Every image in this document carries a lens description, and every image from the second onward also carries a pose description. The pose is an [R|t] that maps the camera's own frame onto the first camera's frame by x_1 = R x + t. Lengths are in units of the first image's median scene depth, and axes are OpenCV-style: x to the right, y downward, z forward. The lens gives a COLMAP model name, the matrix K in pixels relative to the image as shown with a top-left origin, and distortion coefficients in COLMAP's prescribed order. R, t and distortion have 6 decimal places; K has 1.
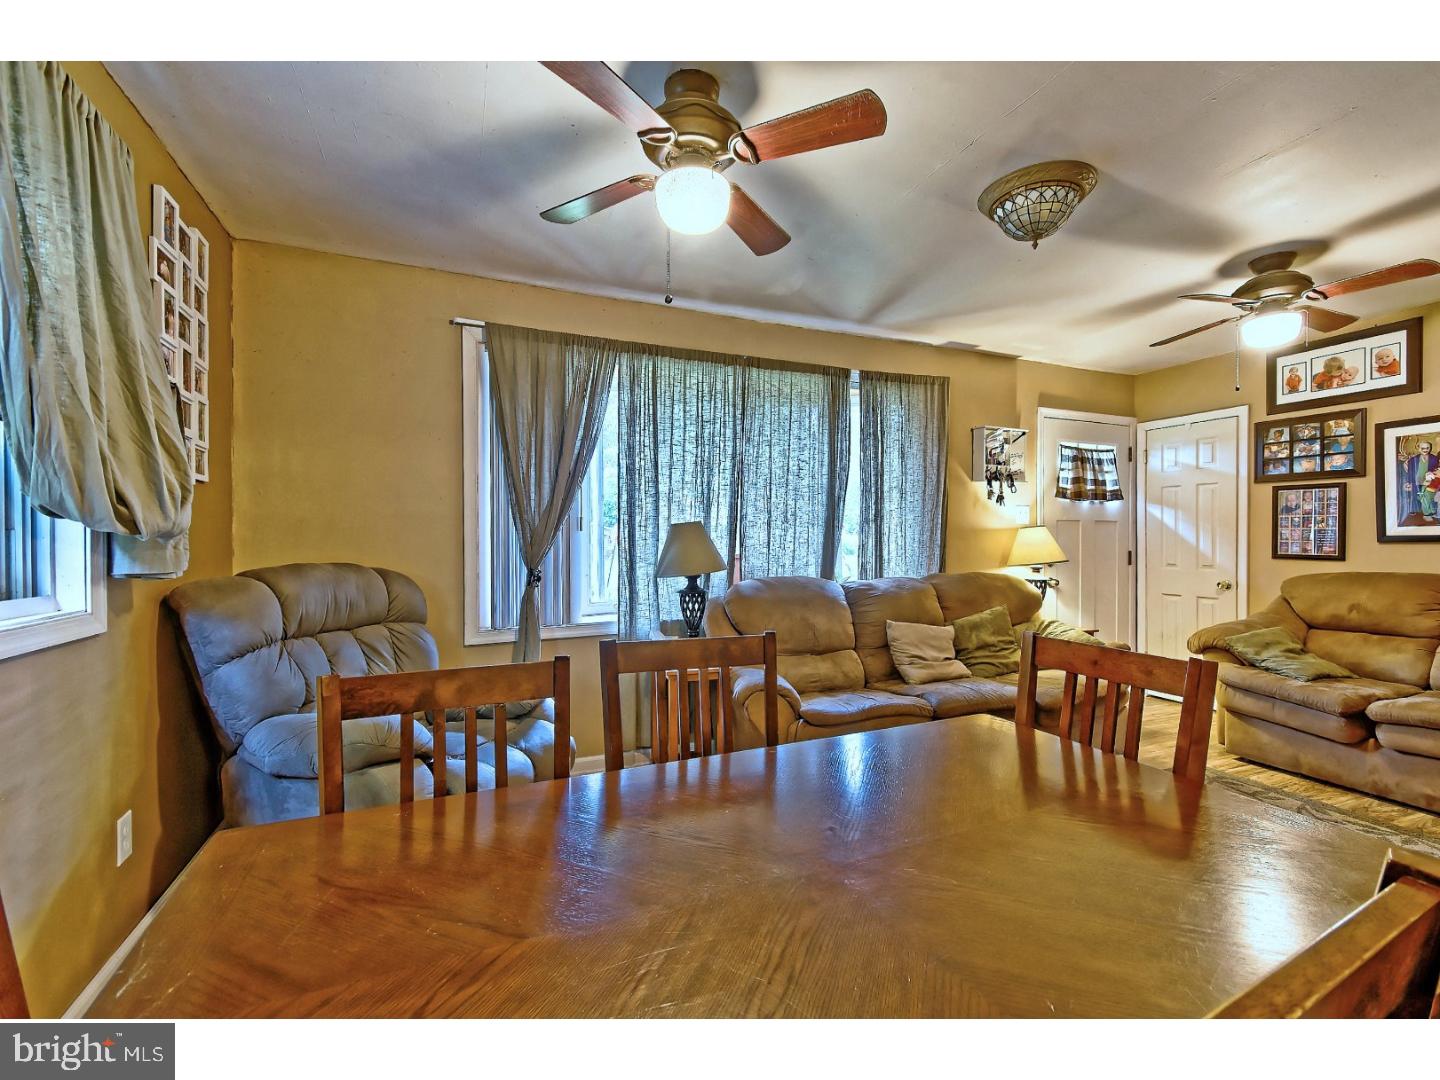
lens RADIAL K [[636.0, 0, 726.7], [0, 636.0, 543.7], [0, 0, 1]] dist [-0.001665, 0.004029]
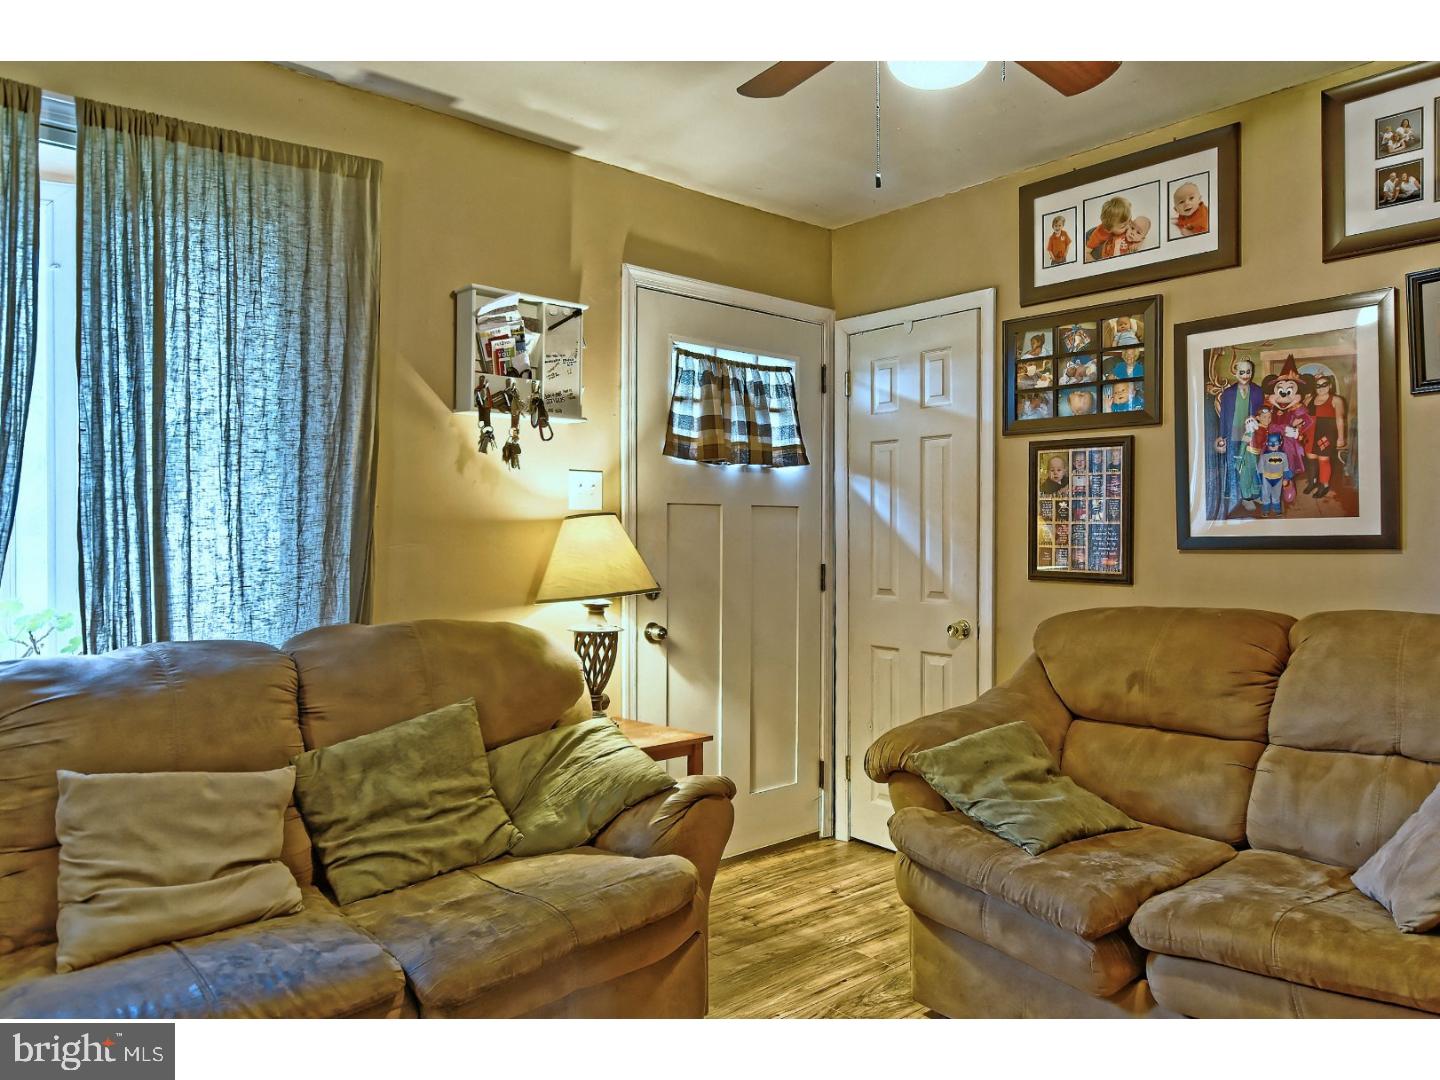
lens RADIAL K [[993.7, 0, 720.0], [0, 993.7, 540.0], [0, 0, 1]] dist [0.000133, 0.000392]
pose [[0.951944, 0.000996, 0.306270, 0.369033], [0.000105, 0.999994, -0.003578, -0.006499], [-0.306272, 0.003439, 0.951938, 0.302022]]
